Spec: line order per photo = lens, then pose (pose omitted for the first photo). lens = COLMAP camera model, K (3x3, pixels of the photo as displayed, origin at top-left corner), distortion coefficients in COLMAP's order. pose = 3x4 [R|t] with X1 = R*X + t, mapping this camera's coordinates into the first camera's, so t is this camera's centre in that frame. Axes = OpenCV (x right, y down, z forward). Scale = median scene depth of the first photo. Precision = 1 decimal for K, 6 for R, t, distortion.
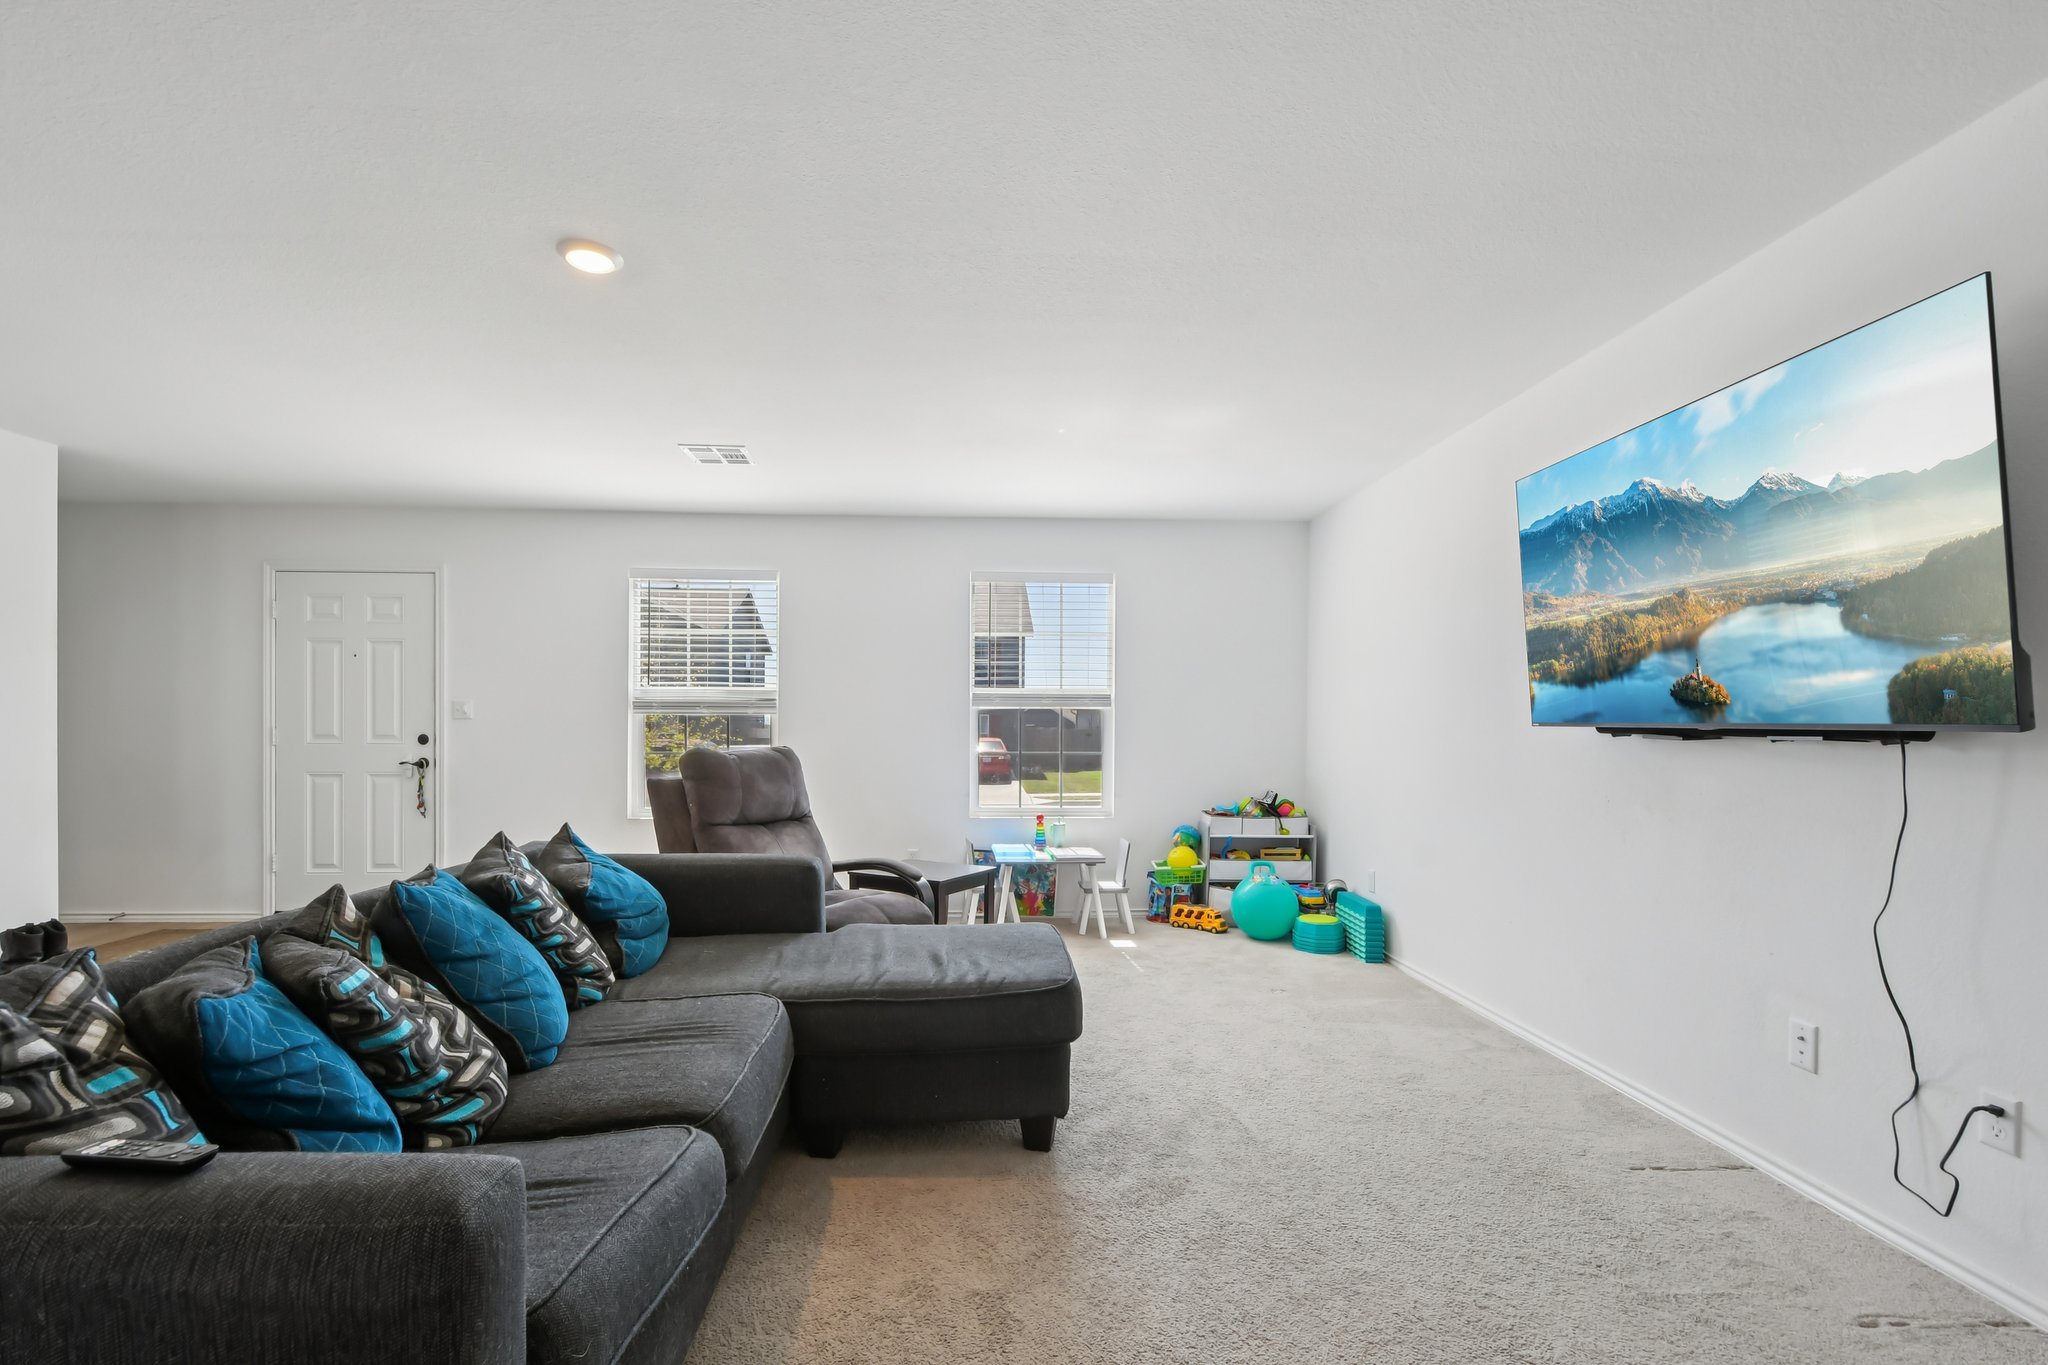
lens RADIAL K [[910.7, 0, 977.7], [0, 910.7, 712.6], [0, 0, 1]] dist [-0.001400, -0.002172]
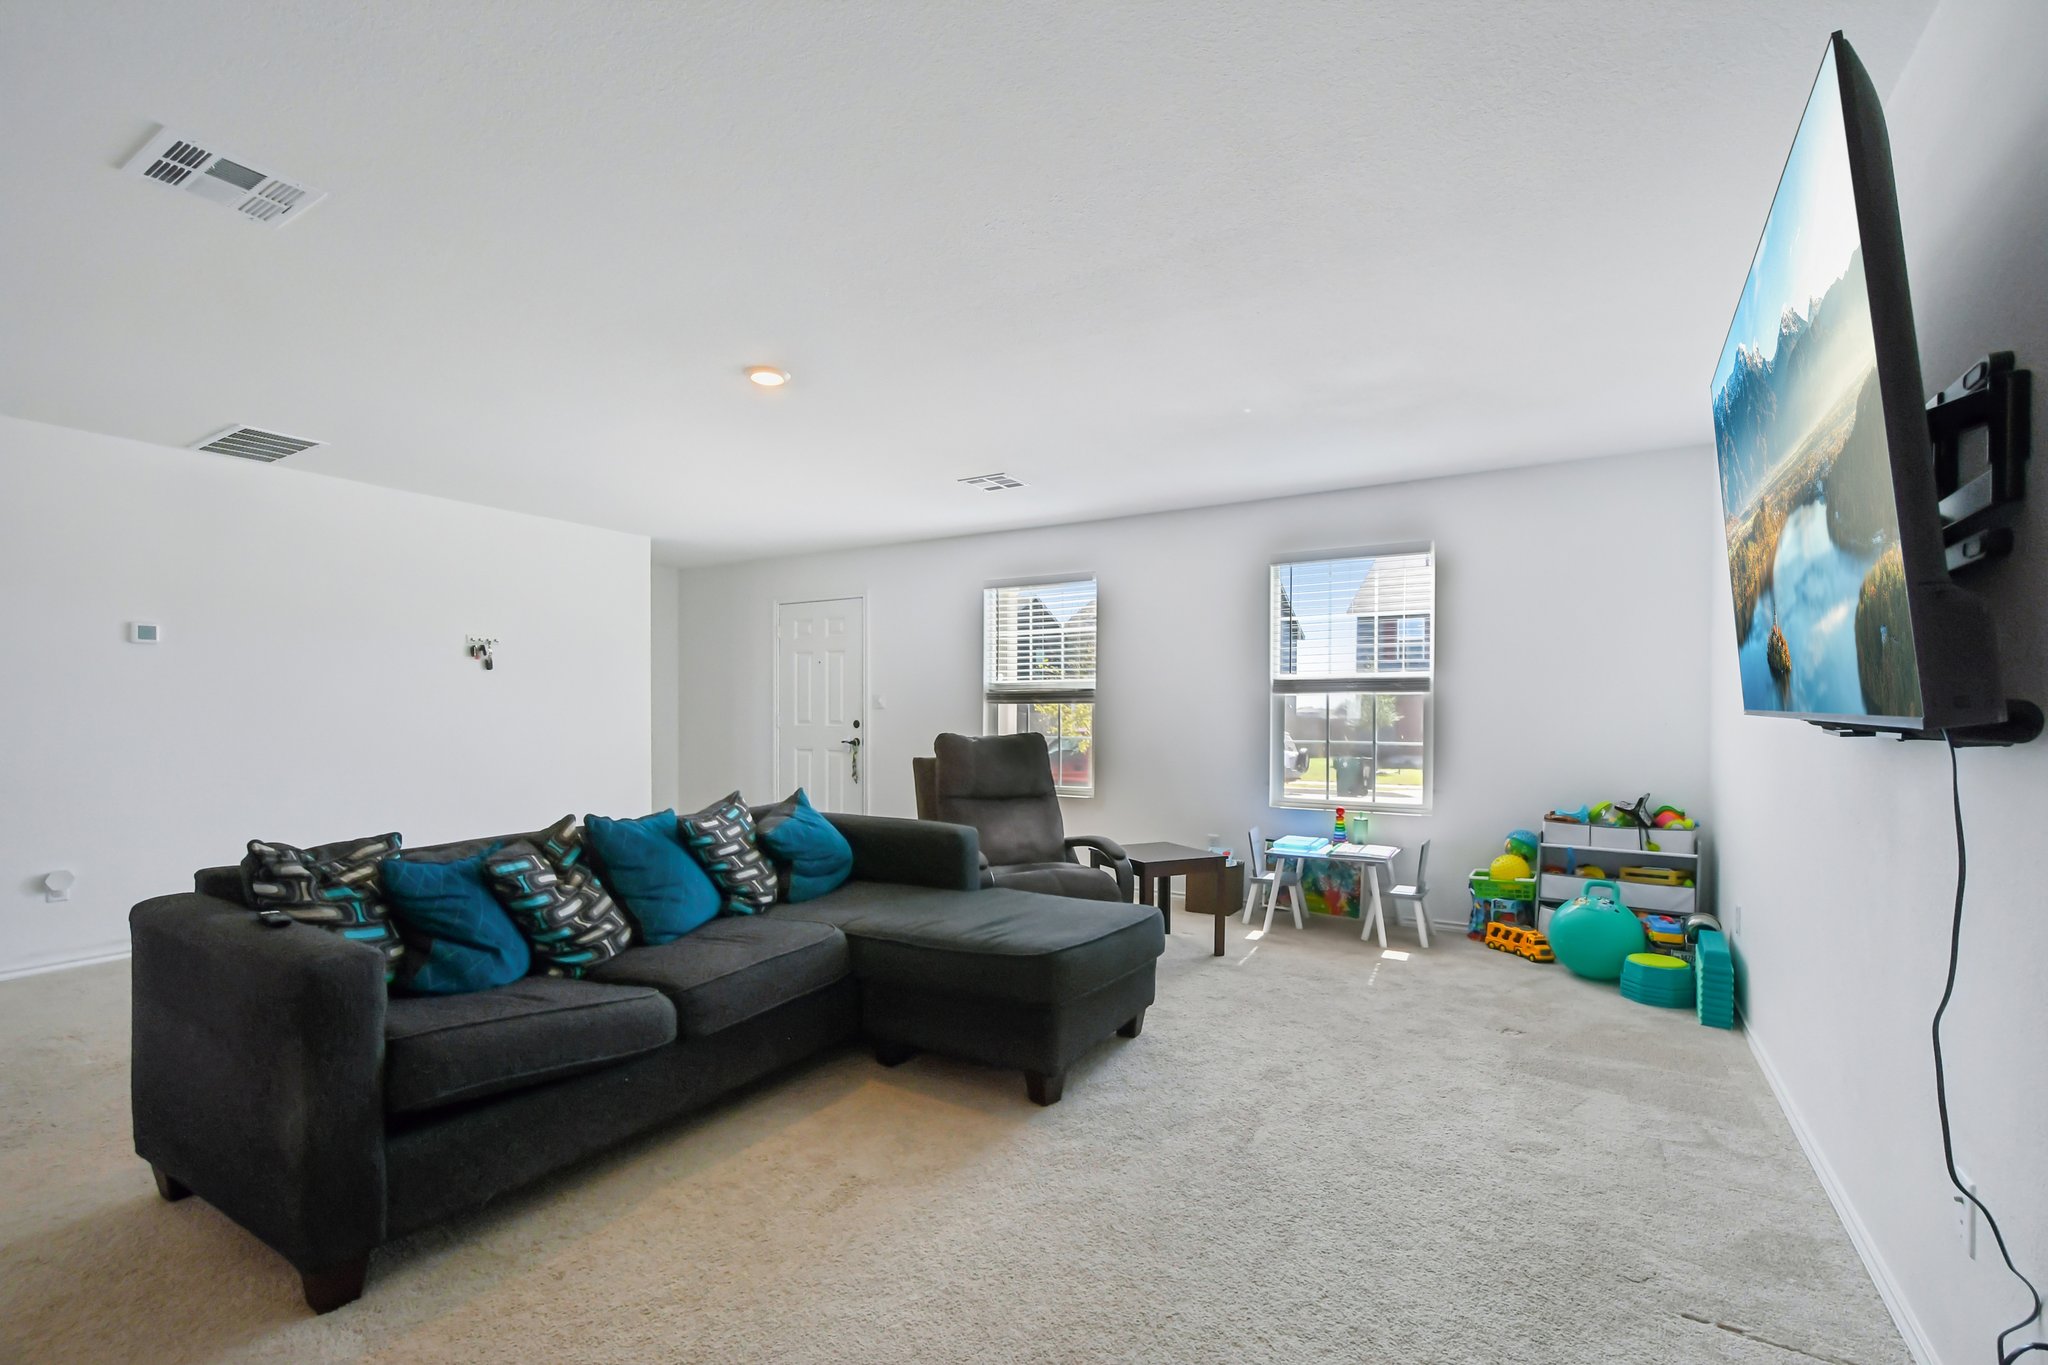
lens RADIAL K [[910.7, 0, 1008.7], [0, 910.7, 695.2], [0, 0, 1]] dist [-0.001400, -0.002172]
pose [[0.822444, -0.012672, -0.568705, 0.583943], [0.011627, 0.999917, -0.005466, -0.005159], [0.568727, -0.002117, 0.822523, 0.066991]]
